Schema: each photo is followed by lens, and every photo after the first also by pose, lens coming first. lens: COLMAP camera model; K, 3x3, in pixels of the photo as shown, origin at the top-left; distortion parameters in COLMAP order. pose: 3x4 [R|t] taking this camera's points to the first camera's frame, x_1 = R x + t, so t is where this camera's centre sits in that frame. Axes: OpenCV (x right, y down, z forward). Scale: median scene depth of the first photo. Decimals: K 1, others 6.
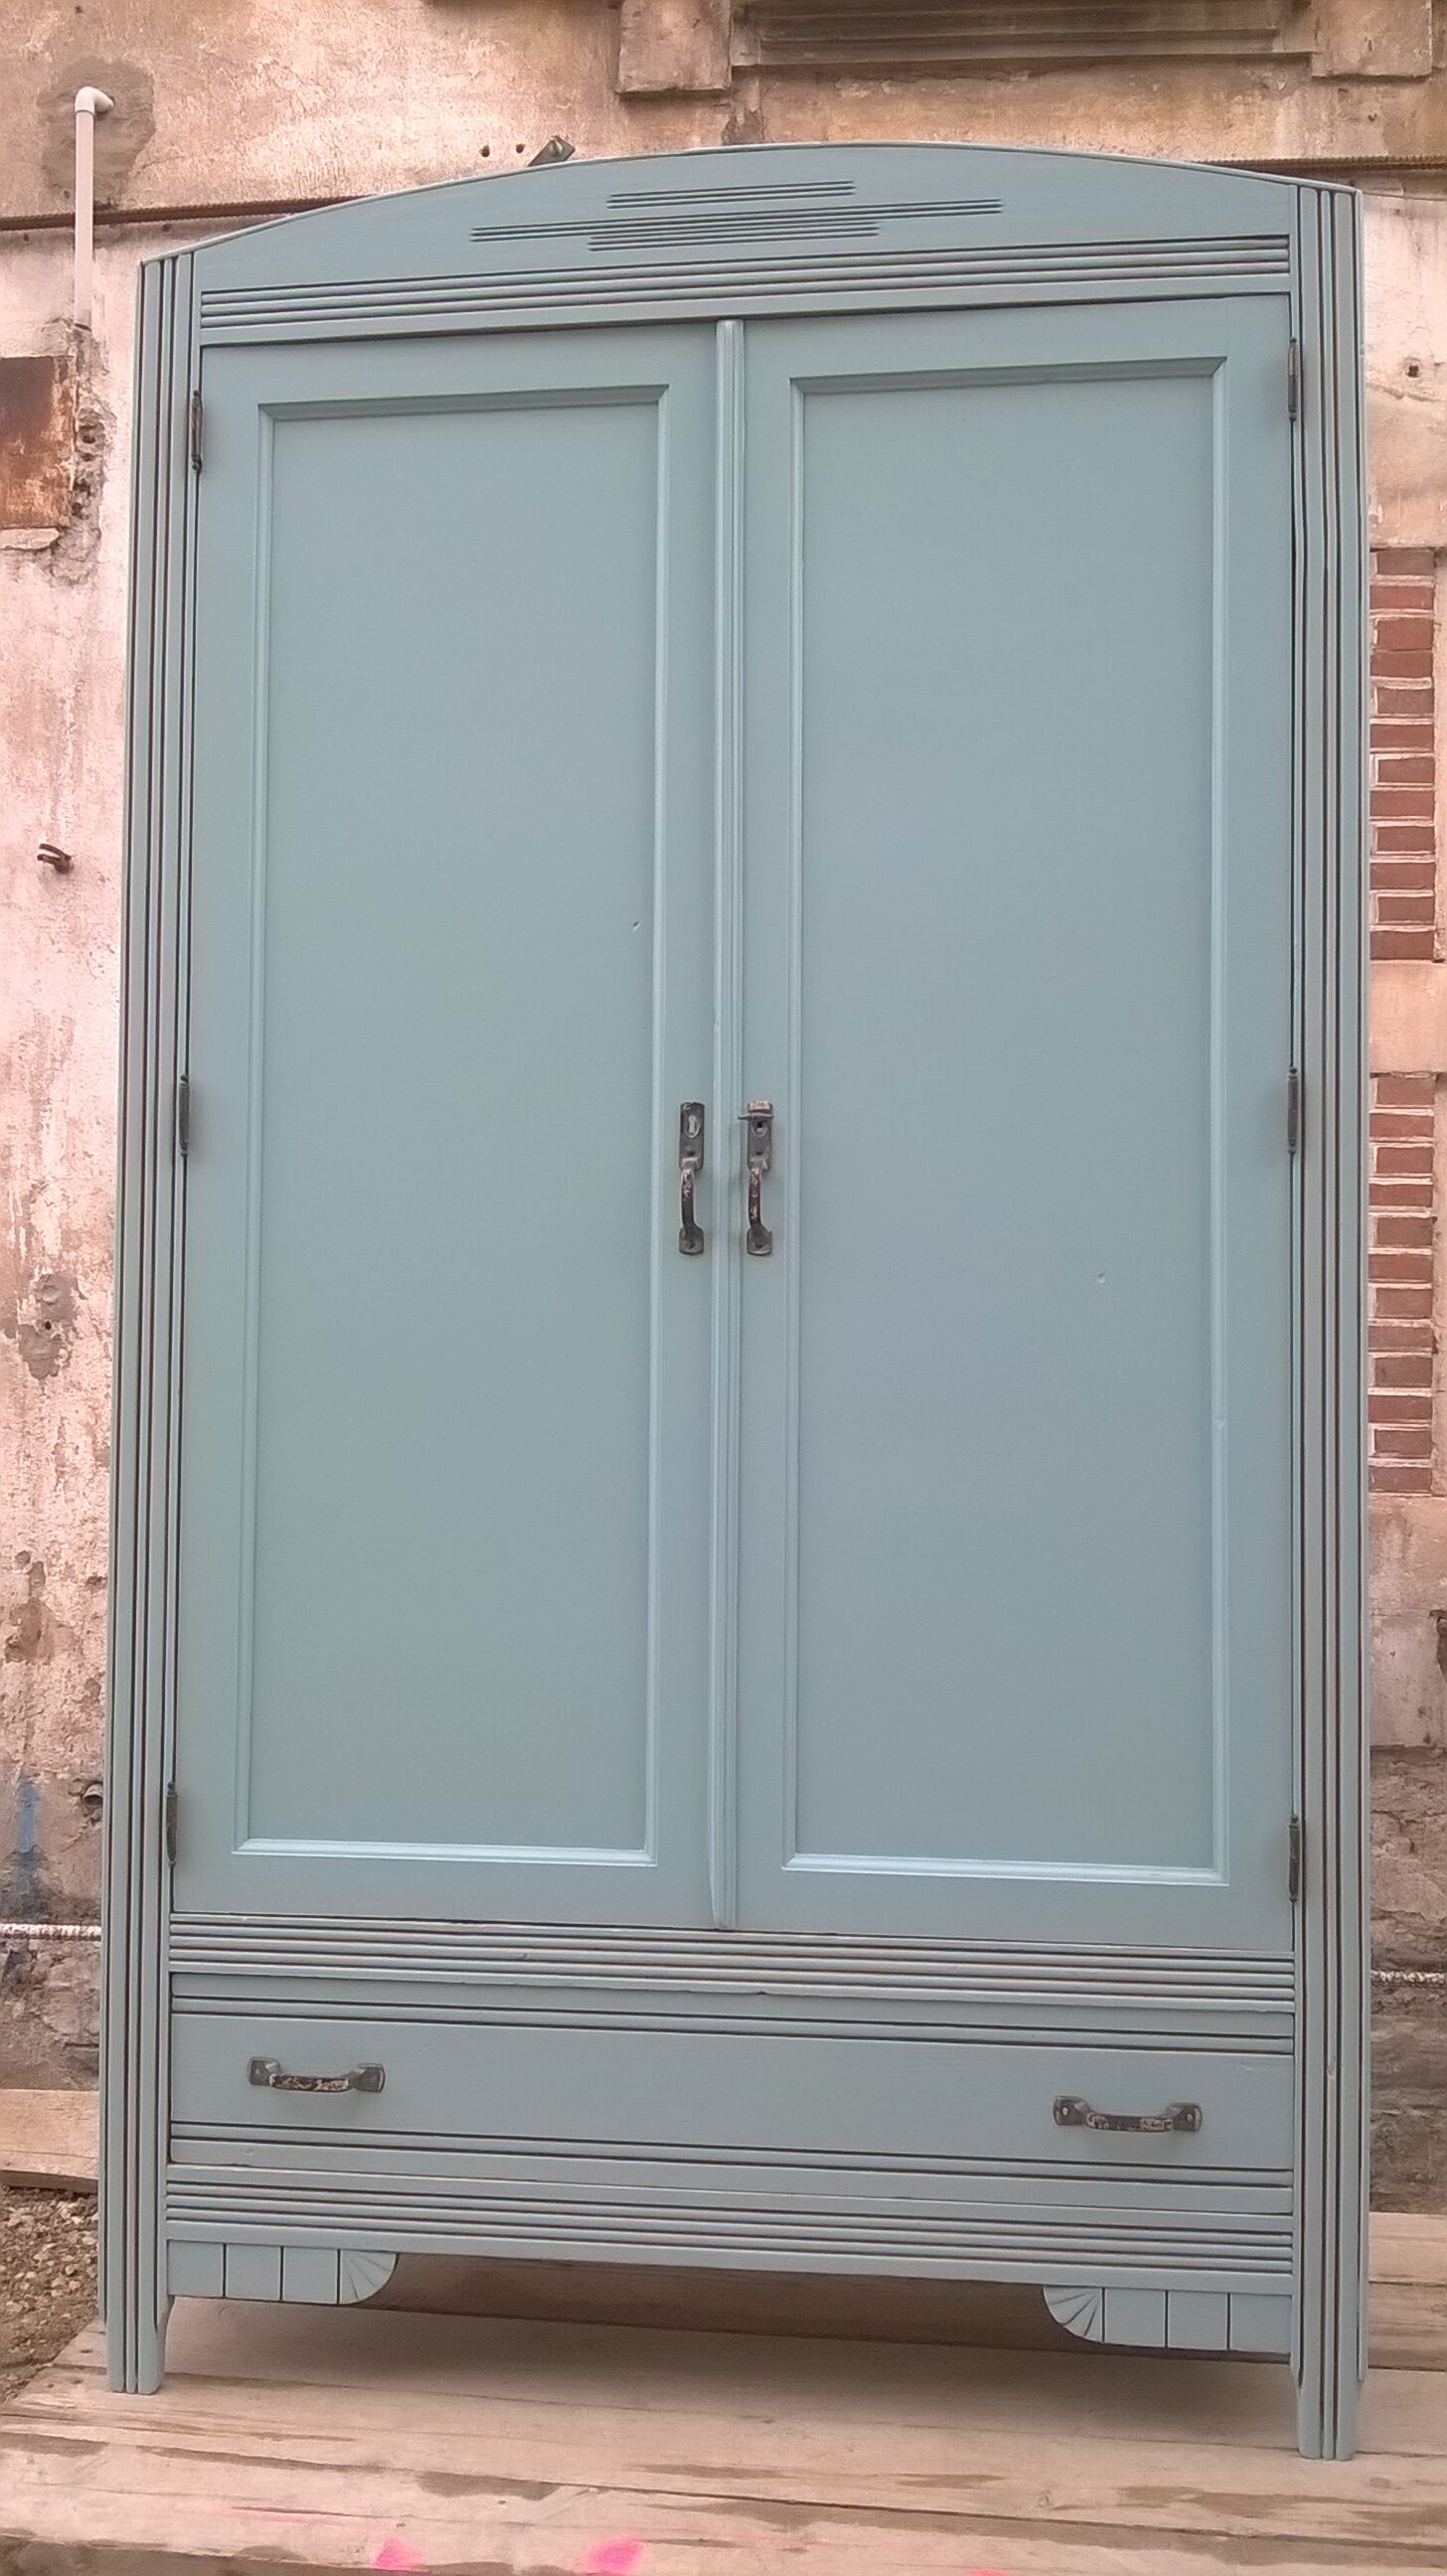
lens RADIAL K [[2287.8, 0, 738.6], [0, 2287.8, 1298.3], [0, 0, 1]] dist [0.018630, -0.112560]
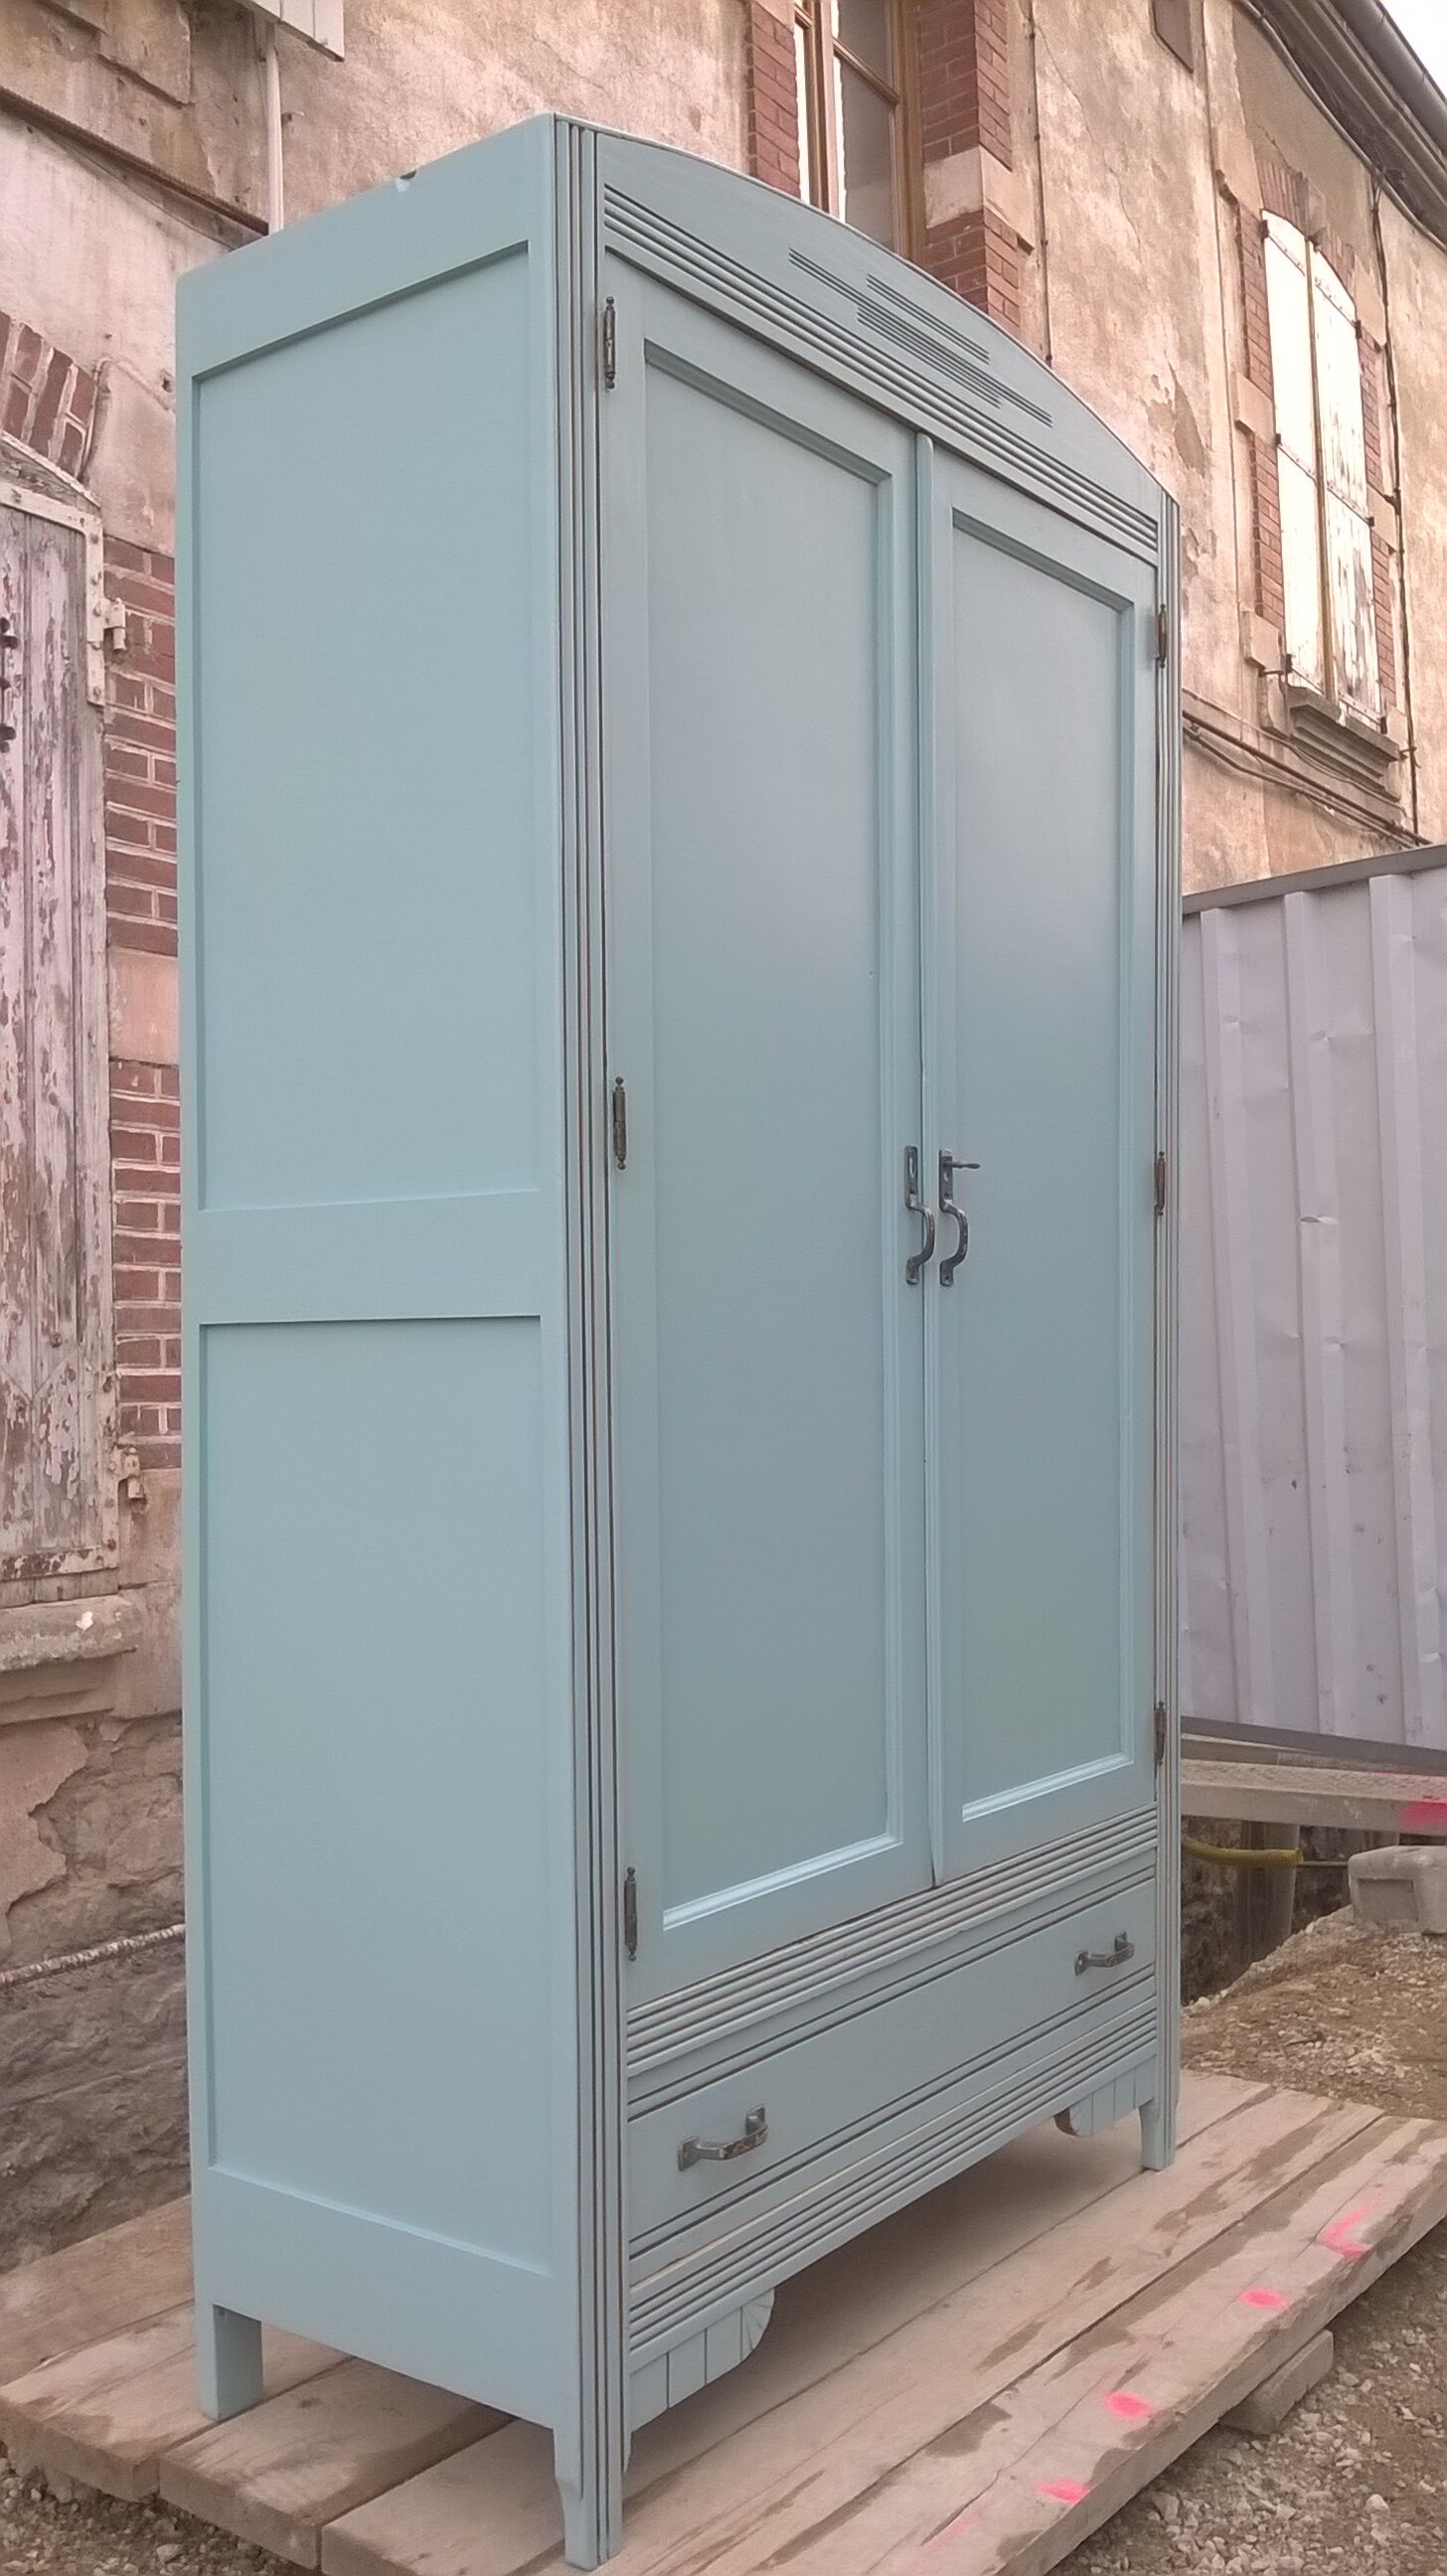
lens RADIAL K [[2287.8, 0, 740.6], [0, 2287.8, 1287.5], [0, 0, 1]] dist [0.018630, -0.112560]
pose [[0.486872, 0.005816, 0.873454, -0.931723], [-0.027667, 0.999579, 0.008766, -0.022767], [-0.873035, -0.028434, 0.486828, 0.489068]]
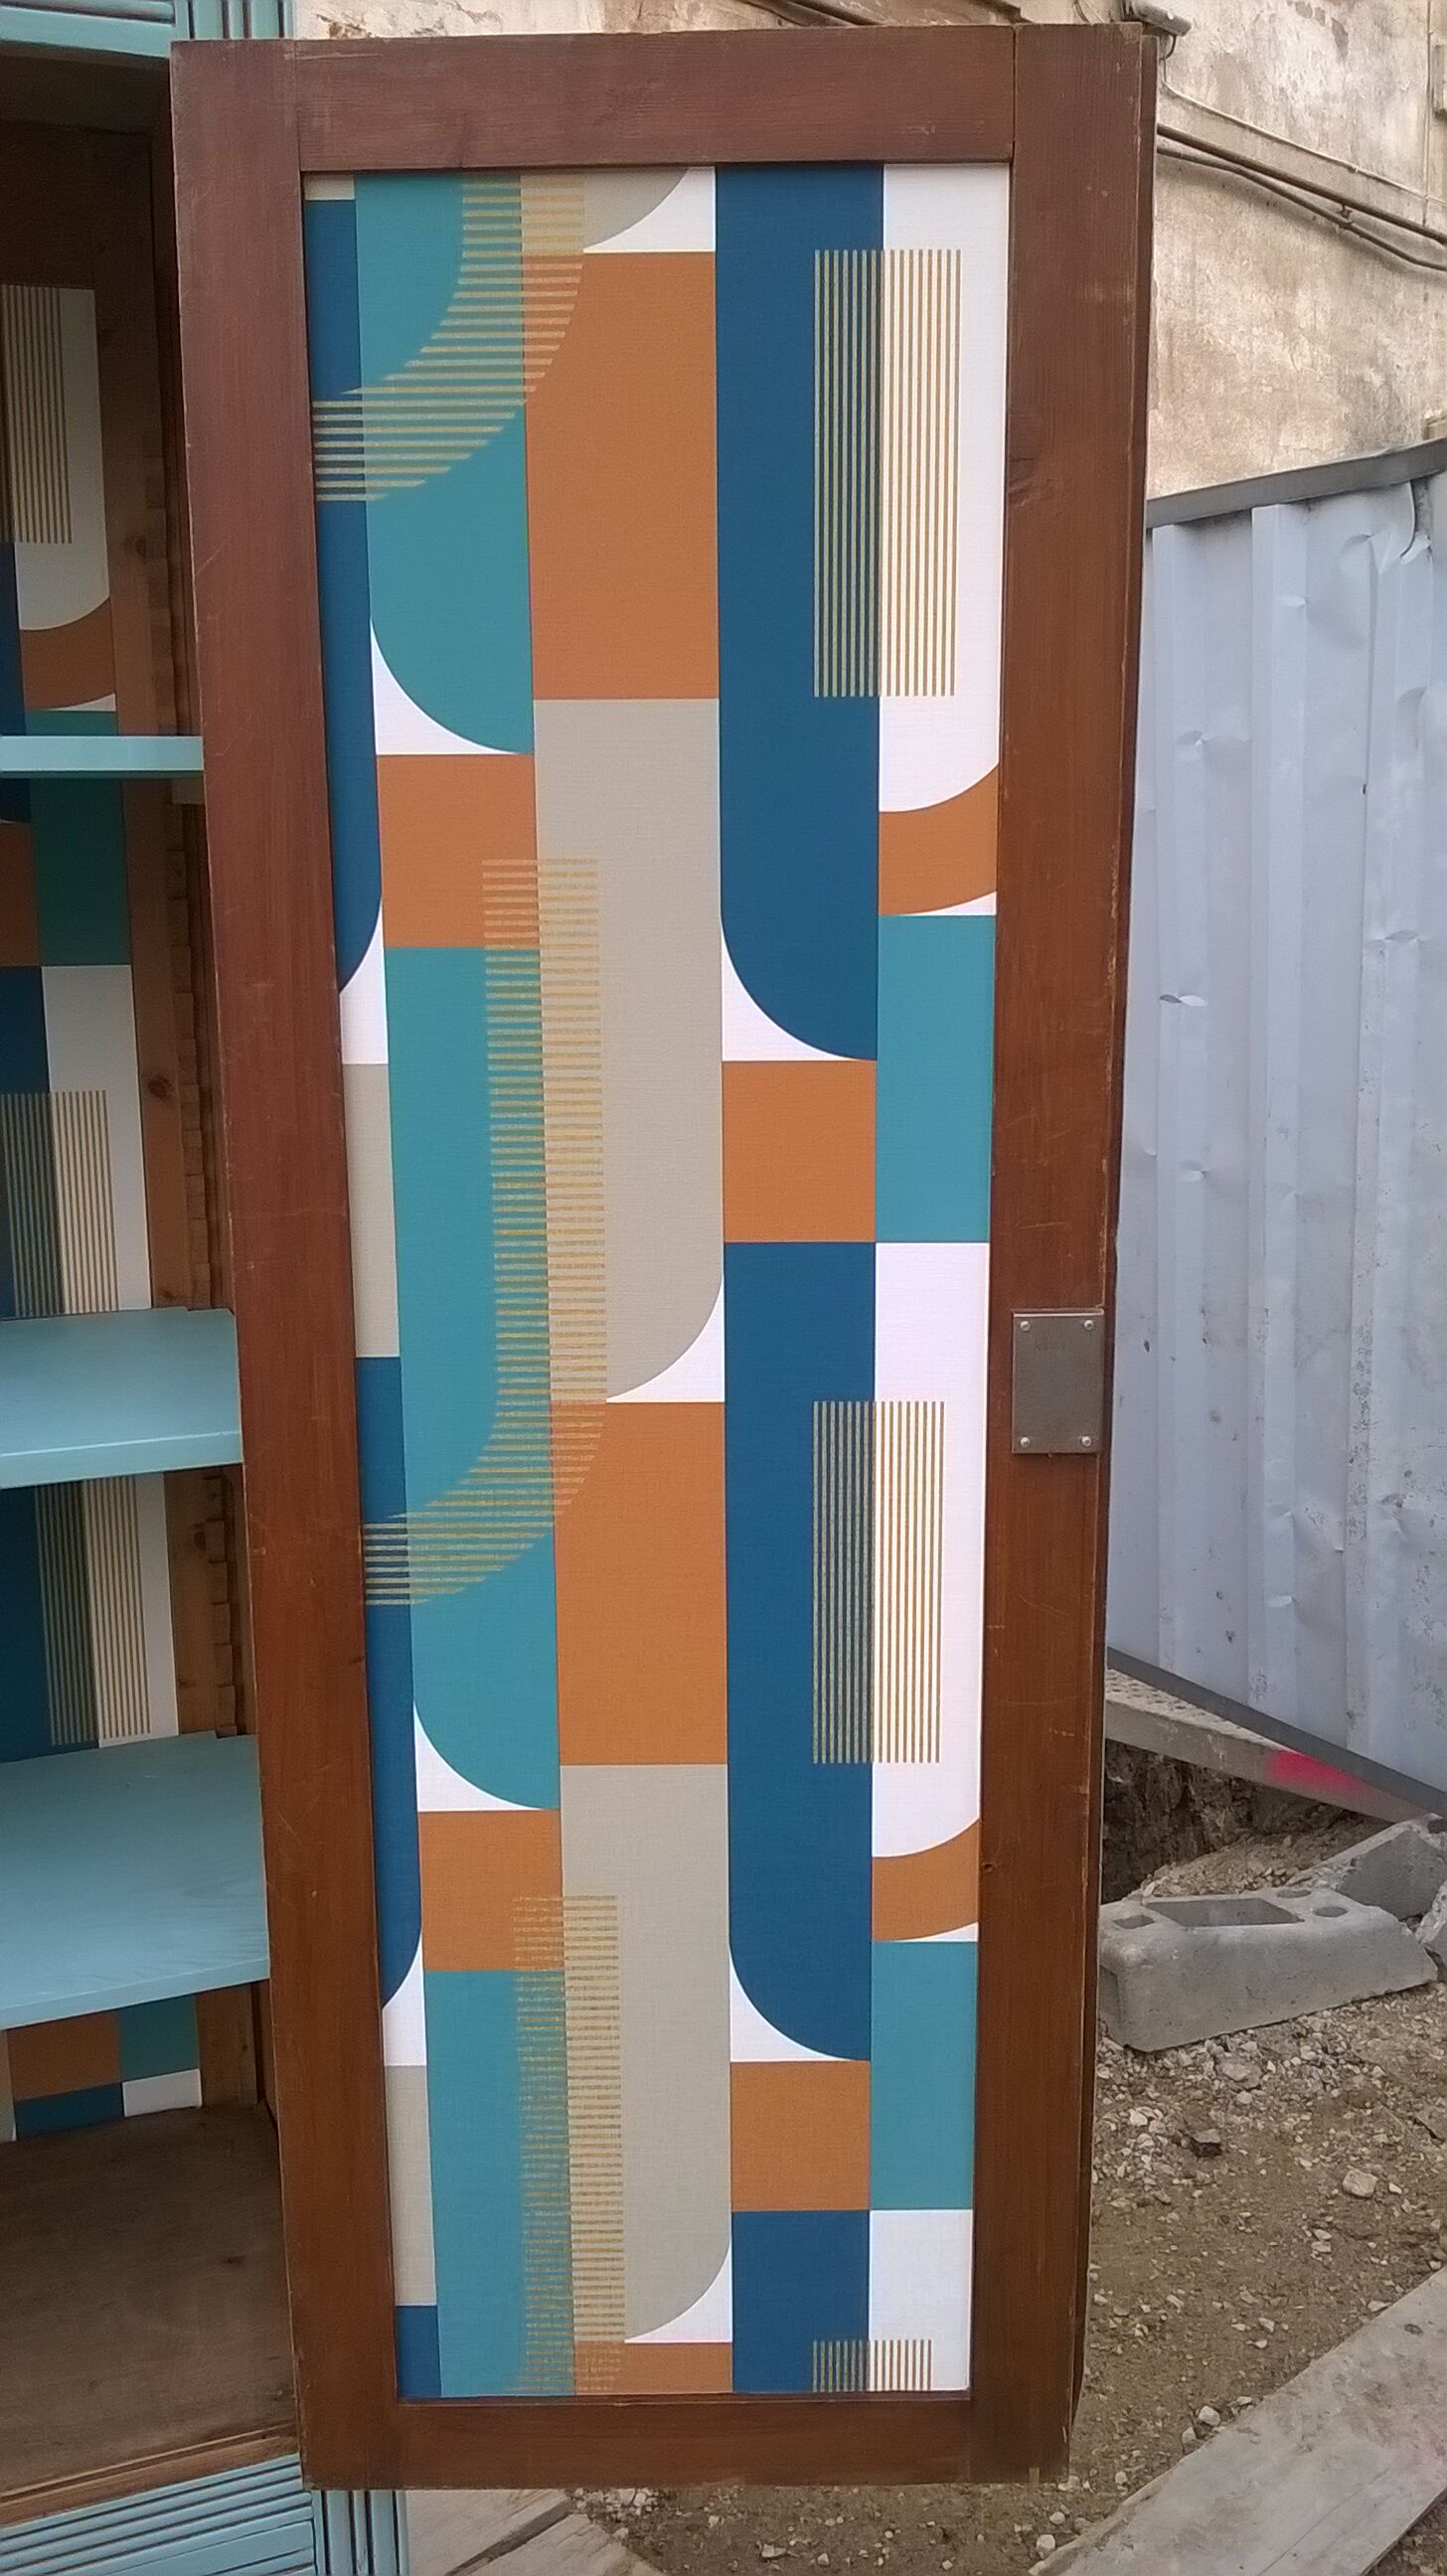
lens RADIAL K [[2287.8, 0, 759.2], [0, 2287.8, 1270.1], [0, 0, 1]] dist [0.018630, -0.112560]
pose [[0.625010, -0.162184, 0.763583, -0.199542], [-0.017880, 0.974948, 0.221712, -0.243007], [-0.780412, -0.152225, 0.606452, 0.313045]]
